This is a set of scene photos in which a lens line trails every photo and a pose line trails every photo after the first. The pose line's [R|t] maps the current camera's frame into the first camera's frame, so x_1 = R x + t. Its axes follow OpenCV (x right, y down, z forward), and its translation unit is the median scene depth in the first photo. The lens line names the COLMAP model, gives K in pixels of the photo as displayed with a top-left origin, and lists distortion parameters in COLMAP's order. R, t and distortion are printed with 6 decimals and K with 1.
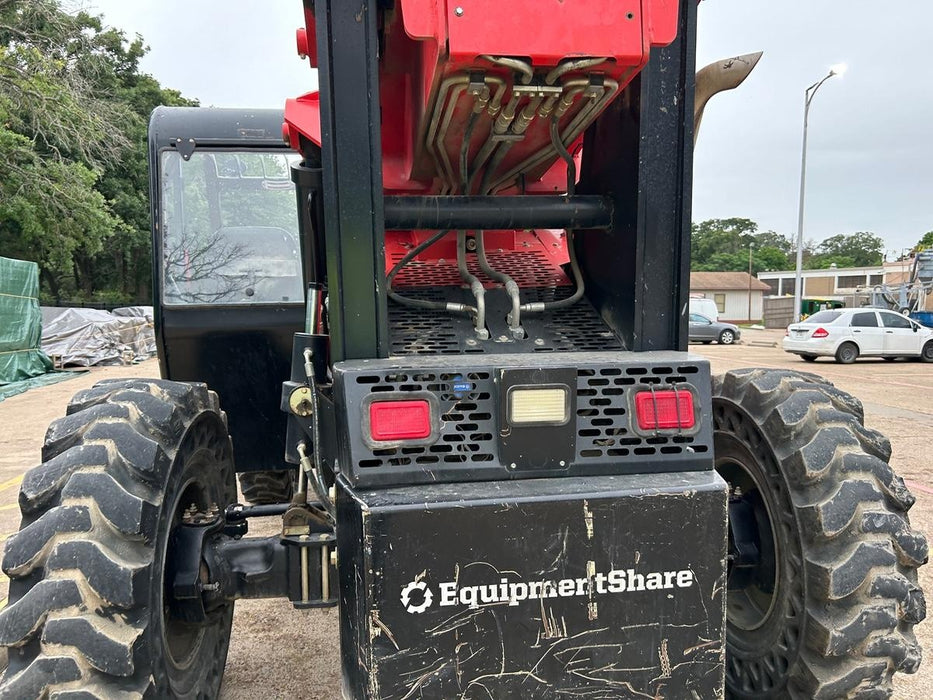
lens RADIAL K [[692.9, 0, 466.5], [0, 692.9, 350.0], [0, 0, 1]] dist [0.000011, -0.001028]
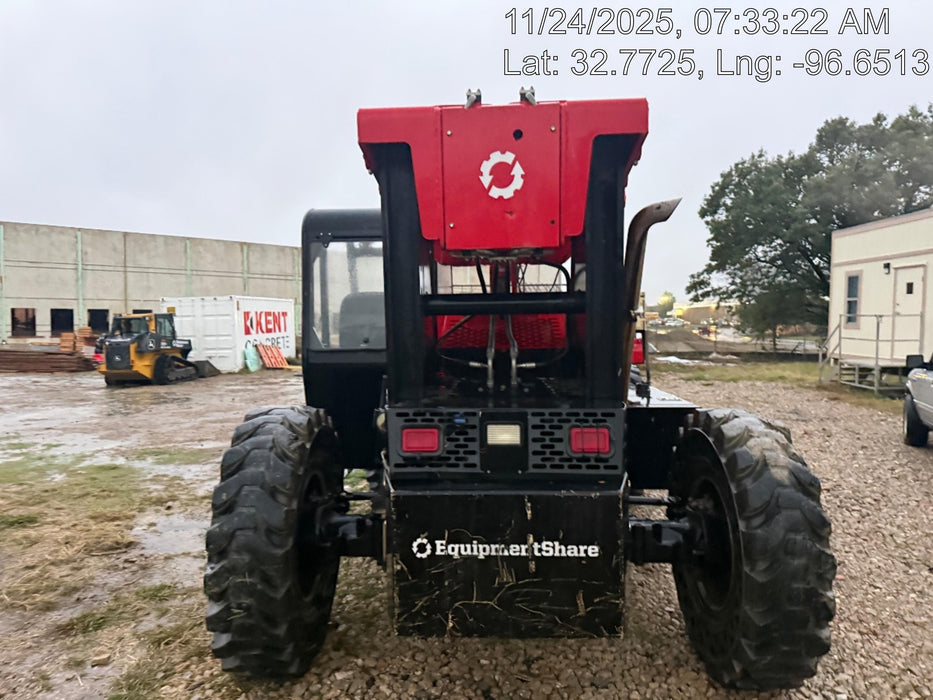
lens RADIAL K [[635.5, 0, 466.5], [0, 635.5, 350.0], [0, 0, 1]] dist [0.078674, -0.000641]
pose [[0.980266, 0.012955, -0.197257, 0.317717], [-0.017425, 0.999629, -0.020943, -0.085944], [0.196912, 0.023967, 0.980128, -0.481451]]
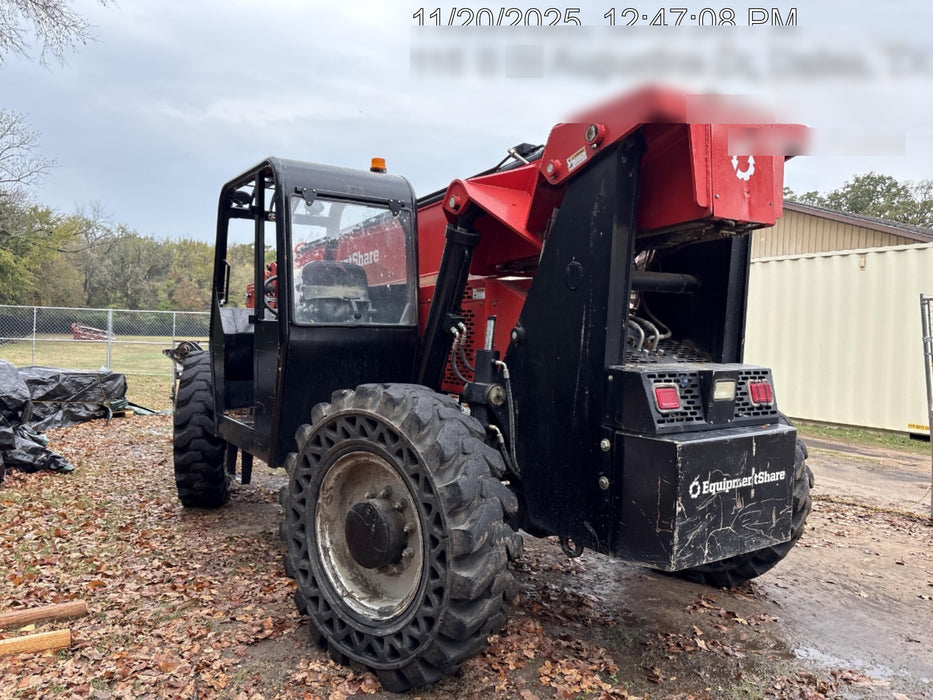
lens RADIAL K [[692.9, 0, 466.5], [0, 692.9, 350.0], [0, 0, 1]] dist [0.000011, -0.001028]
pose [[0.905200, 0.018663, 0.424576, -1.397311], [-0.006109, 0.999503, -0.030910, 0.033447], [-0.424942, 0.025386, 0.904865, -0.450573]]
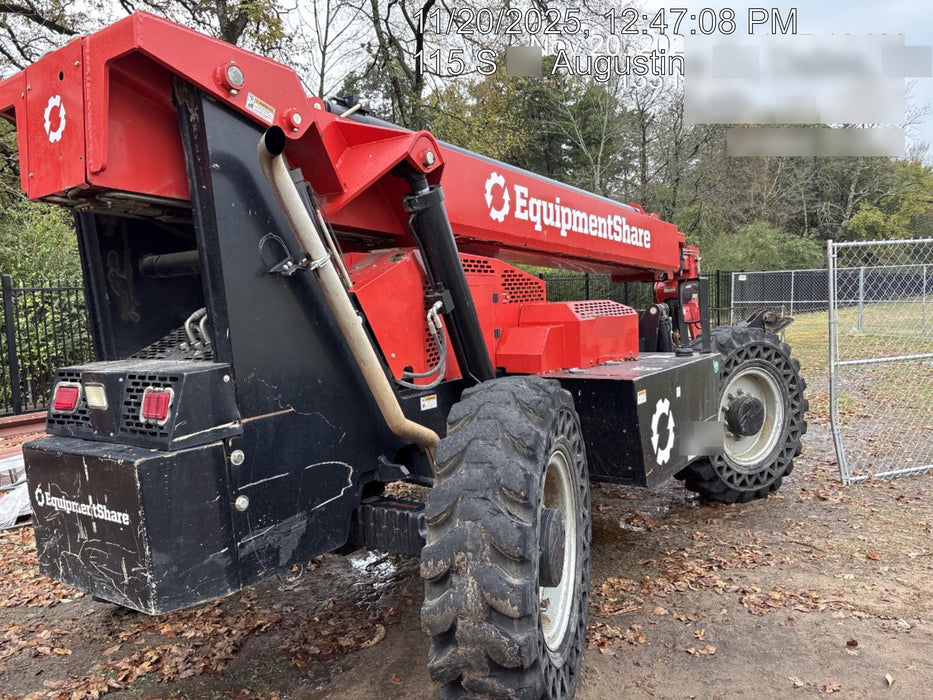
lens RADIAL K [[692.9, 0, 466.5], [0, 692.9, 350.0], [0, 0, 1]] dist [0.000011, -0.001028]
pose [[0.740451, 0.025949, -0.671609, 1.864496], [-0.003954, 0.999405, 0.034255, -0.087337], [0.672099, -0.022709, 0.740113, 0.403676]]
